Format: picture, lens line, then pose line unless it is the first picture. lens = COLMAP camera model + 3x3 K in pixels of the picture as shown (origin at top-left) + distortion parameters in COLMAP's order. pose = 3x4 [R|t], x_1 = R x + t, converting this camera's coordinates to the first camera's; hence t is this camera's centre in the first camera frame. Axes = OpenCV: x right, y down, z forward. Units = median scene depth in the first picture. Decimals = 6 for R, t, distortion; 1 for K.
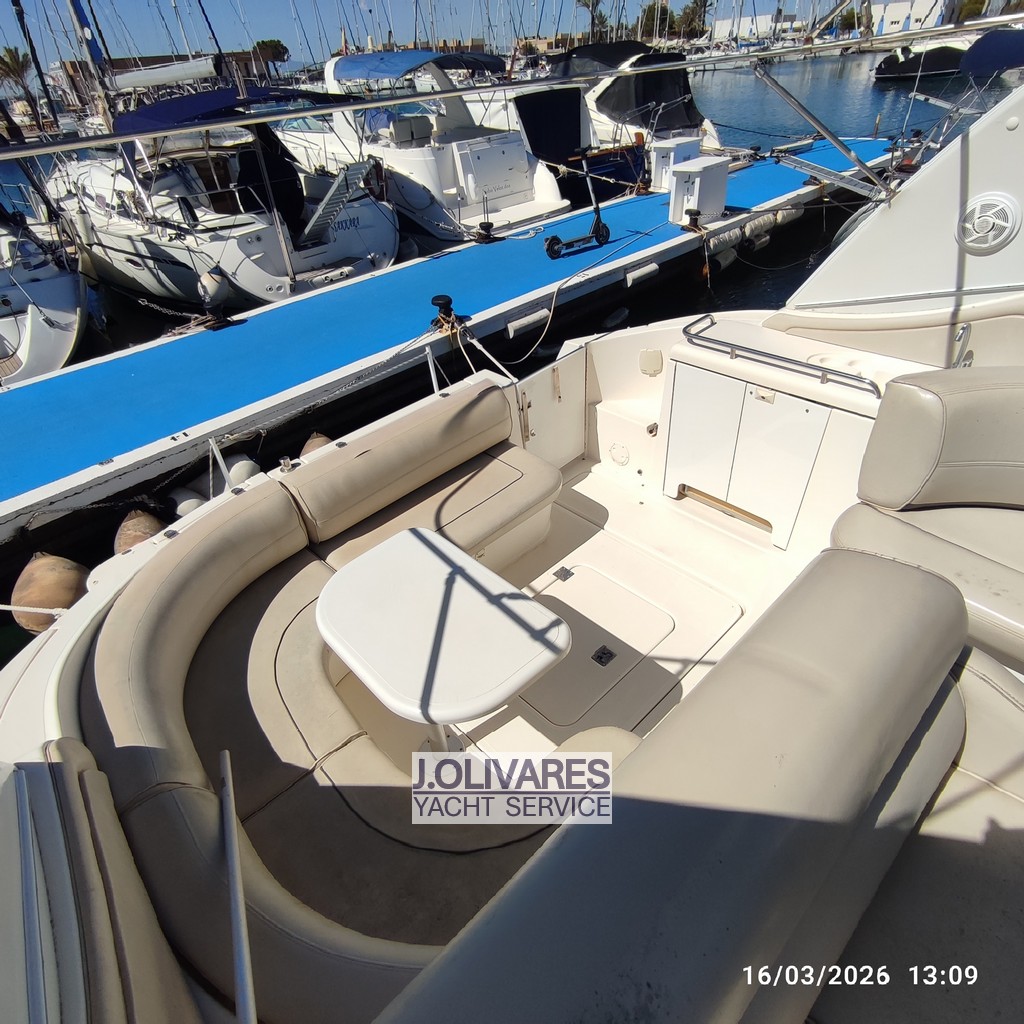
lens RADIAL K [[616.1, 0, 503.9], [0, 616.1, 512.8], [0, 0, 1]] dist [-0.037094, 0.017971]
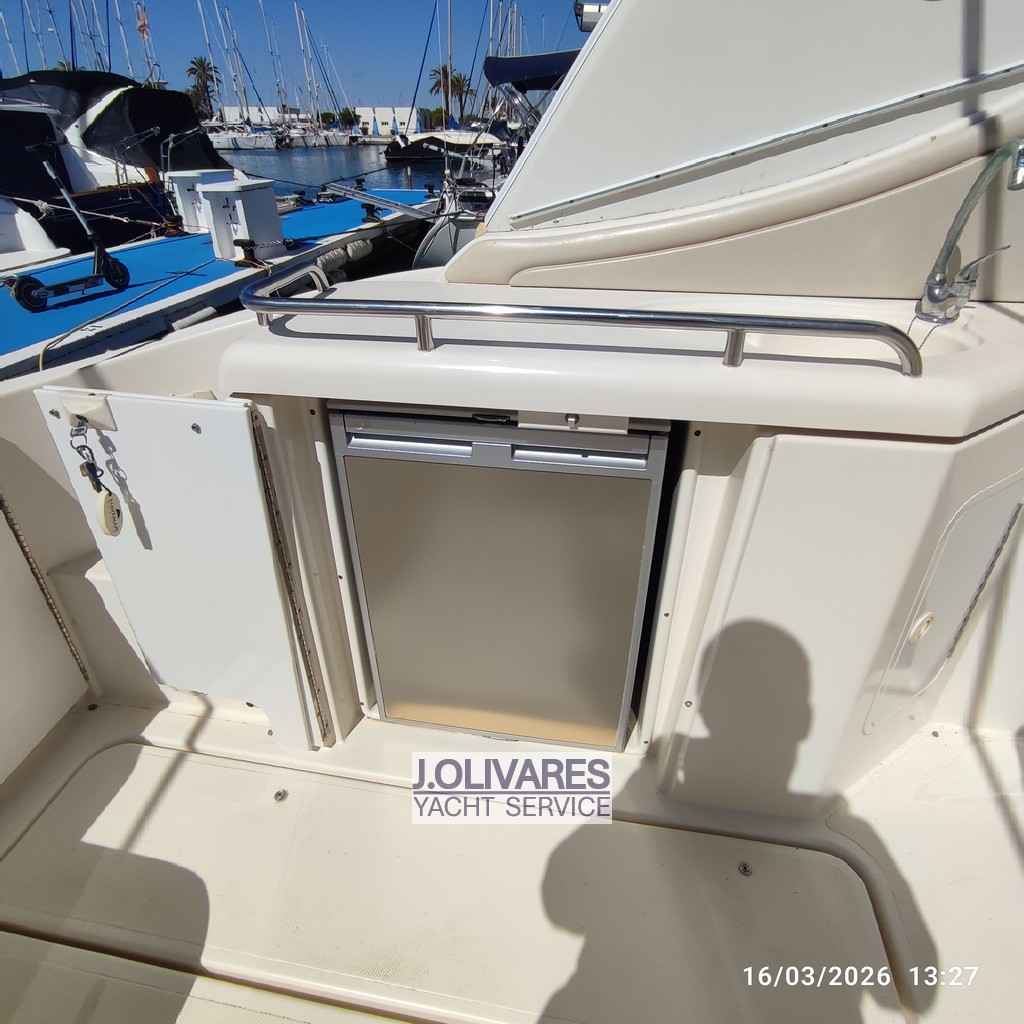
lens RADIAL K [[616.1, 0, 509.5], [0, 616.1, 513.4], [0, 0, 1]] dist [-0.037094, 0.017971]
pose [[0.799283, -0.258048, 0.542733, 0.054007], [0.315542, 0.948815, -0.013575, -0.039534], [-0.511450, 0.182105, 0.839796, 0.185188]]
